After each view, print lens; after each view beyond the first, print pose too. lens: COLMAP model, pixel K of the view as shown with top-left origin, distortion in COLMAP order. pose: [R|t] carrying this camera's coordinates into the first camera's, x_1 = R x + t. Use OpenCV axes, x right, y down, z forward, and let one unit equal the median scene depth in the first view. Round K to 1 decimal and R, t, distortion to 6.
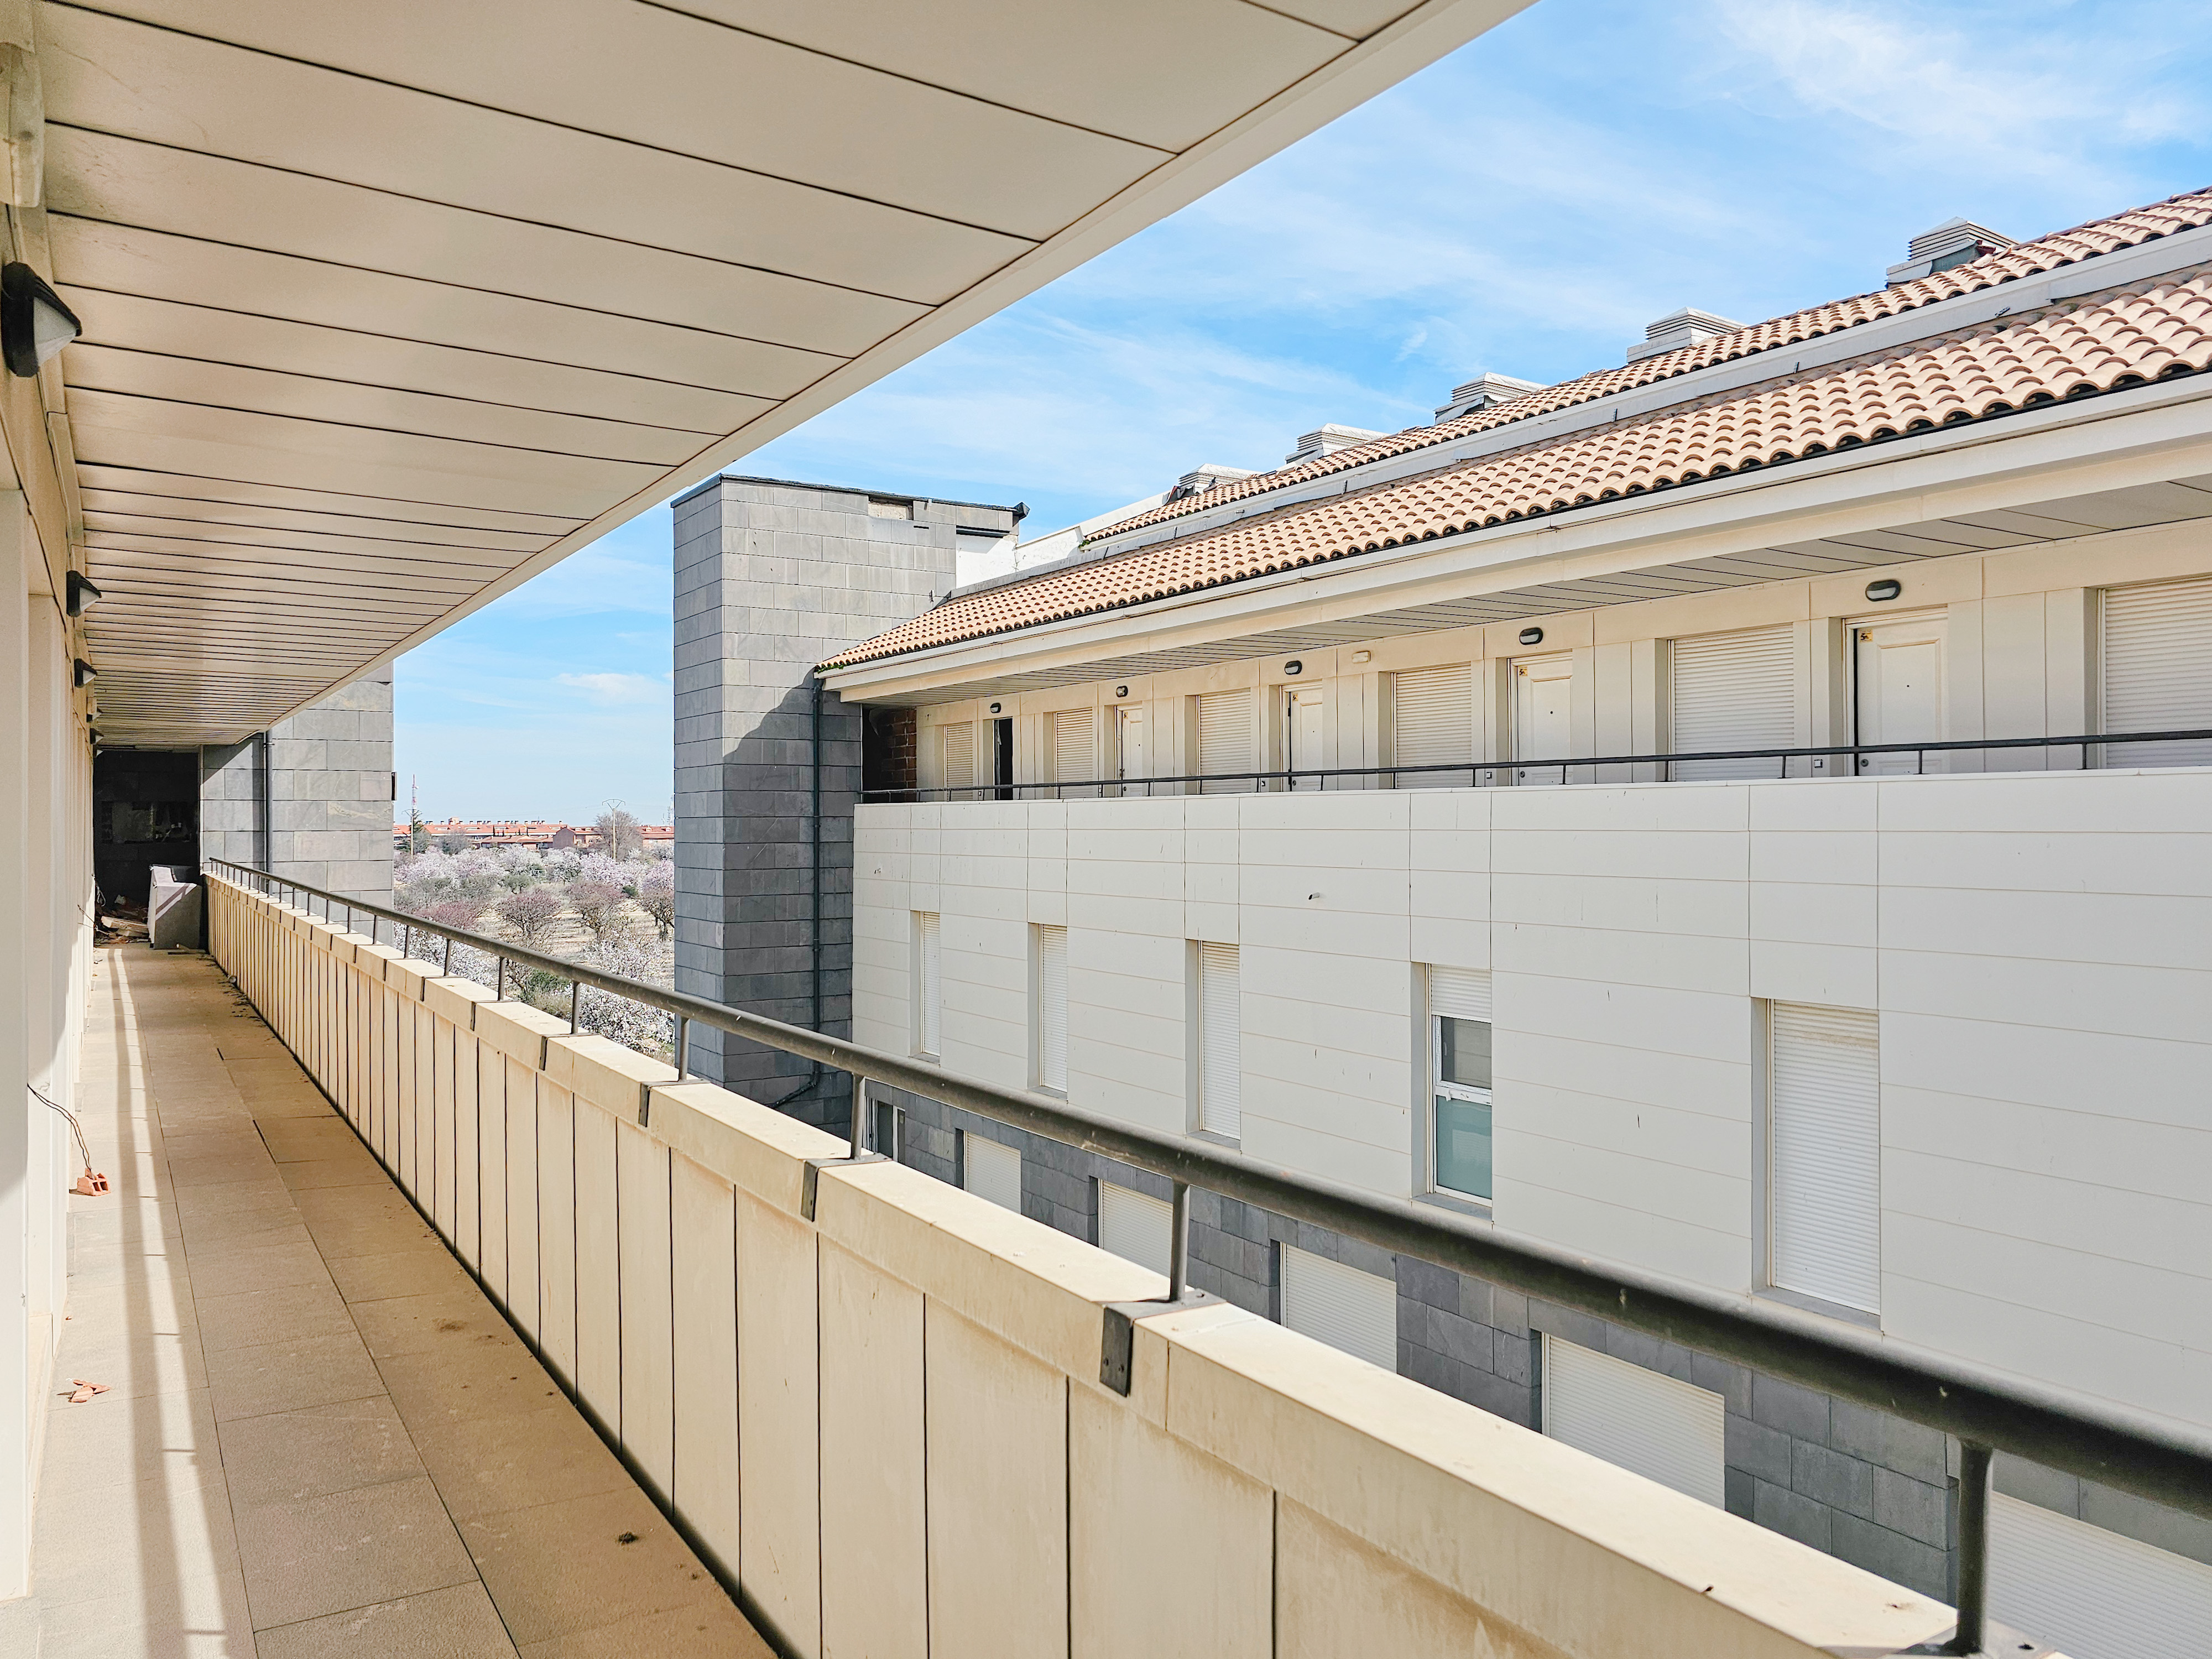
lens RADIAL K [[1537.0, 0, 1102.6], [0, 1537.0, 824.6], [0, 0, 1]] dist [-0.004656, 0.003152]
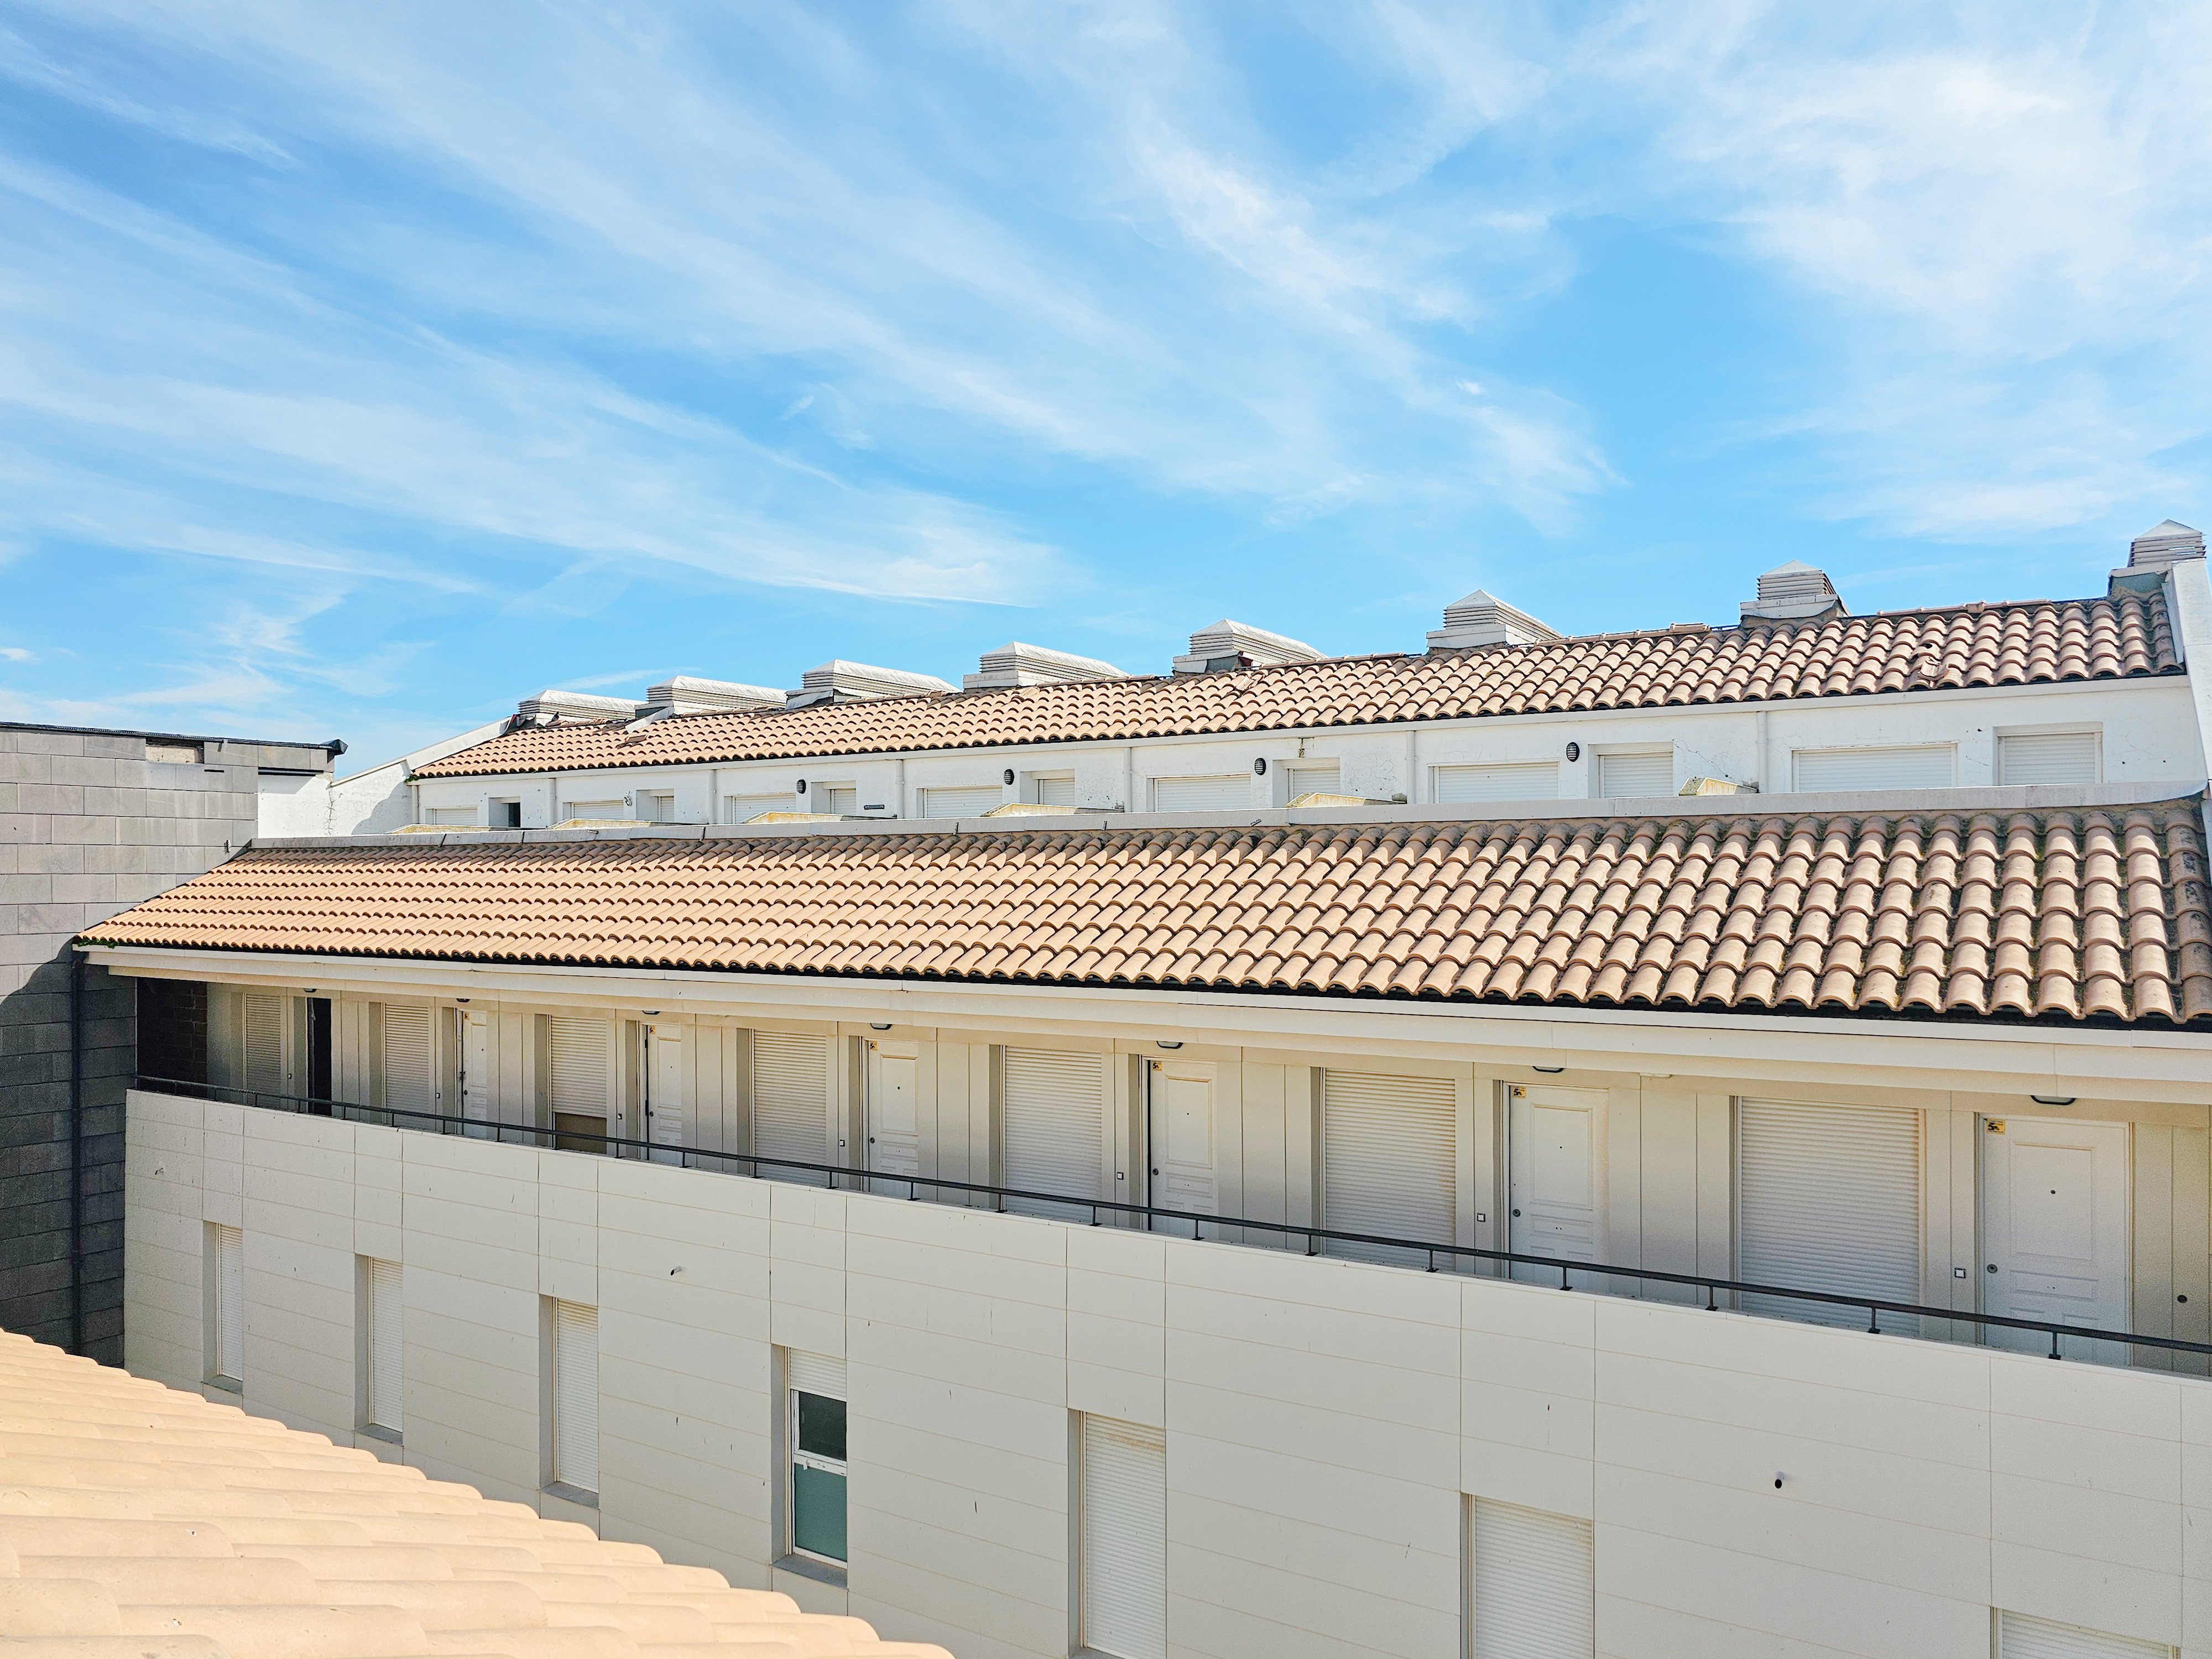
lens RADIAL K [[1537.0, 0, 1114.8], [0, 1537.0, 856.3], [0, 0, 1]] dist [-0.004656, 0.003152]
pose [[0.907550, 0.001228, 0.419943, -0.017519], [-0.000978, 0.999999, -0.000810, -0.149183], [-0.419944, 0.000325, 0.907550, -0.036078]]
